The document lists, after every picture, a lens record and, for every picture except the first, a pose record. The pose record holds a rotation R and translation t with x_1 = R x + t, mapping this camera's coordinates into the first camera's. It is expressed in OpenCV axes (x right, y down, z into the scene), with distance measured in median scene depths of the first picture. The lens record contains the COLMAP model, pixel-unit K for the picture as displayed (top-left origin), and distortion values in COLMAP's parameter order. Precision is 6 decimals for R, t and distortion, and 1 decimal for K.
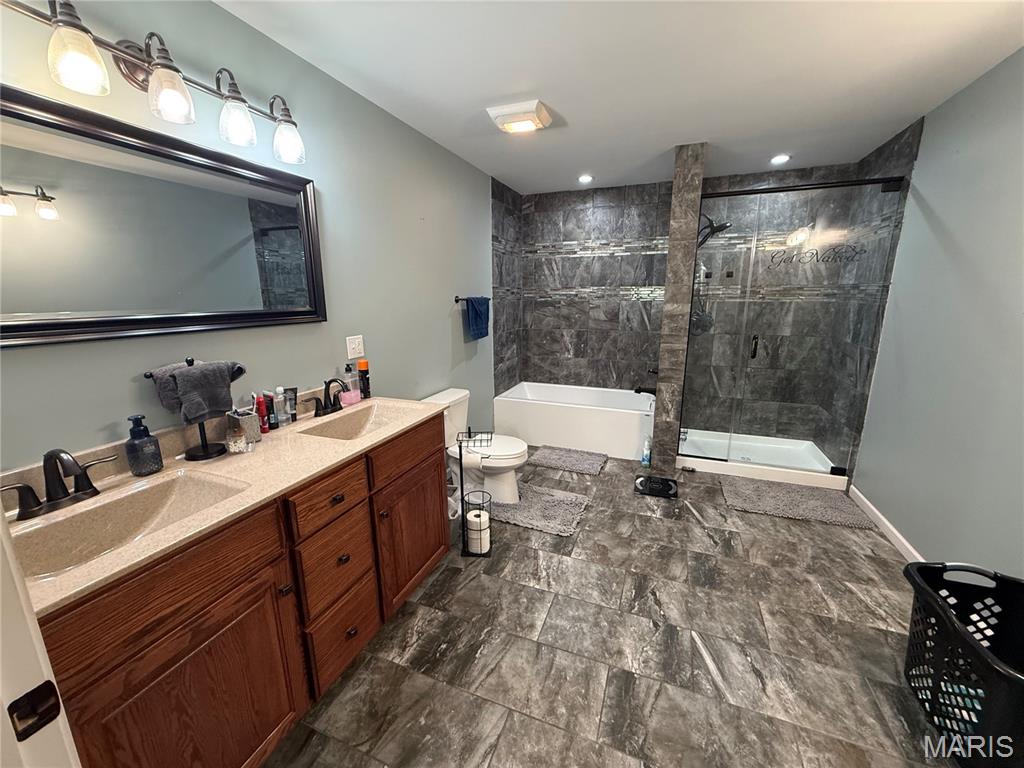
lens RADIAL K [[406.1, 0, 519.0], [0, 406.1, 380.4], [0, 0, 1]] dist [-0.003418, 0.000516]
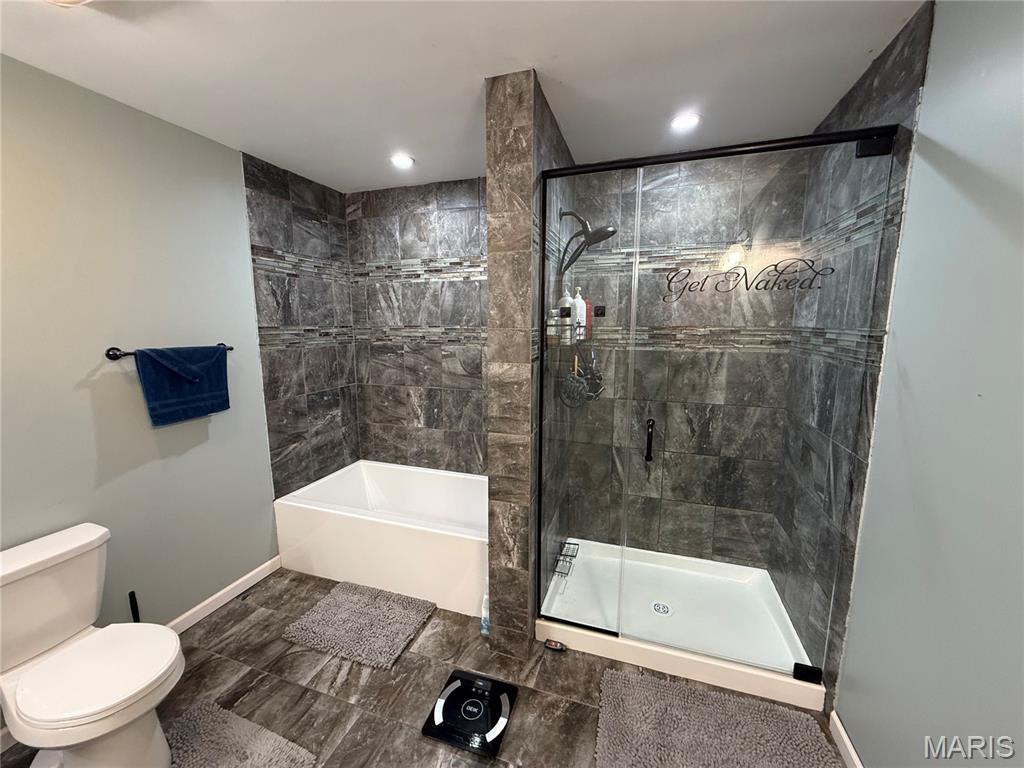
lens RADIAL K [[406.1, 0, 519.2], [0, 406.1, 379.3], [0, 0, 1]] dist [-0.003418, 0.000516]
pose [[0.998764, -0.003003, 0.049617, 0.374786], [0.006538, 0.997438, -0.071241, -0.126878], [-0.049276, 0.071477, 0.996224, 0.449509]]
